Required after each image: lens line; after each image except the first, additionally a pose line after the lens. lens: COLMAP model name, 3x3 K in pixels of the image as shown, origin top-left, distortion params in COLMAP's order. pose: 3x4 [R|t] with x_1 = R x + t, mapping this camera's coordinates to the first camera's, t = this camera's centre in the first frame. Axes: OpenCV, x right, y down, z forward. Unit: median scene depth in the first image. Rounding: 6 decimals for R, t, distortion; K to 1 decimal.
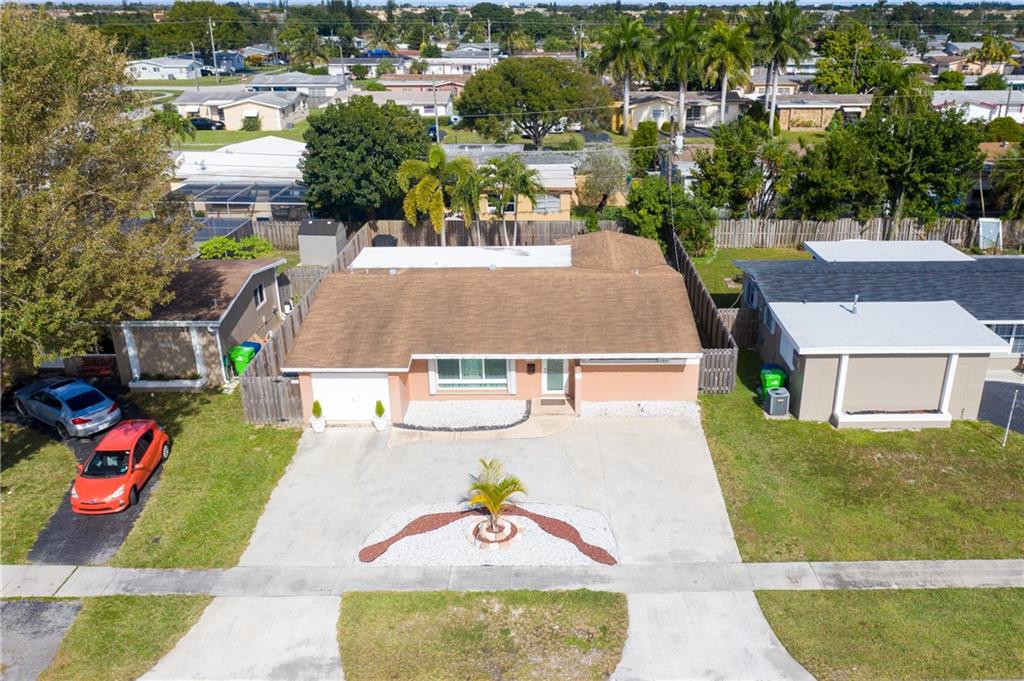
lens RADIAL K [[842.8, 0, 570.5], [0, 842.8, 343.9], [0, 0, 1]] dist [-0.008066, -0.004347]
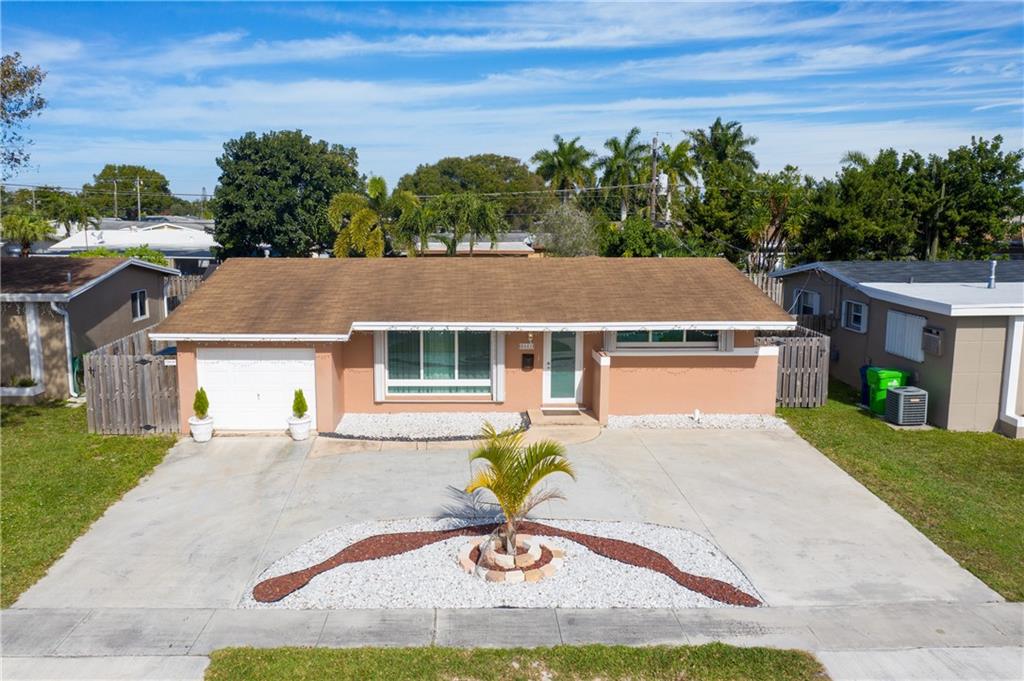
lens RADIAL K [[833.1, 0, 480.2], [0, 833.1, 337.0], [0, 0, 1]] dist [-0.002956, -0.002100]
pose [[0.999999, -0.001604, -0.000349, -0.095885], [0.001480, 0.972913, -0.231166, 0.185265], [0.000710, 0.231165, 0.972914, 0.400676]]
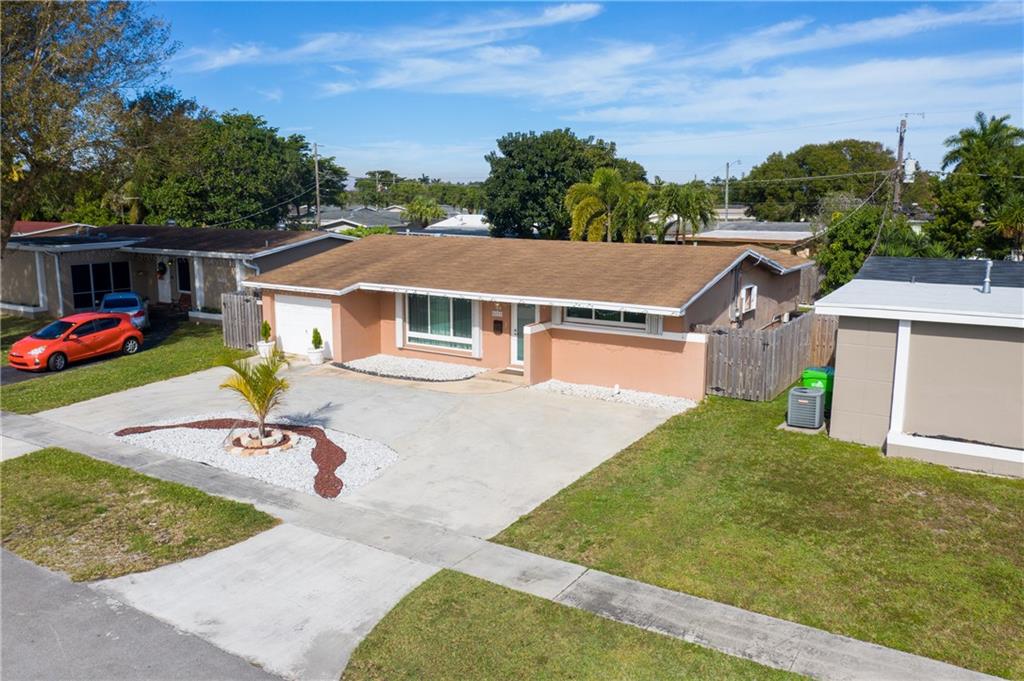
lens RADIAL K [[817.8, 0, 512.0], [0, 817.8, 340.5], [0, 0, 1]] dist [-0.003670, 0.001290]
pose [[0.834915, 0.096595, -0.541835, 0.433165], [-0.208766, 0.966488, -0.149388, 0.174478], [0.509248, 0.237843, 0.827102, 0.426011]]
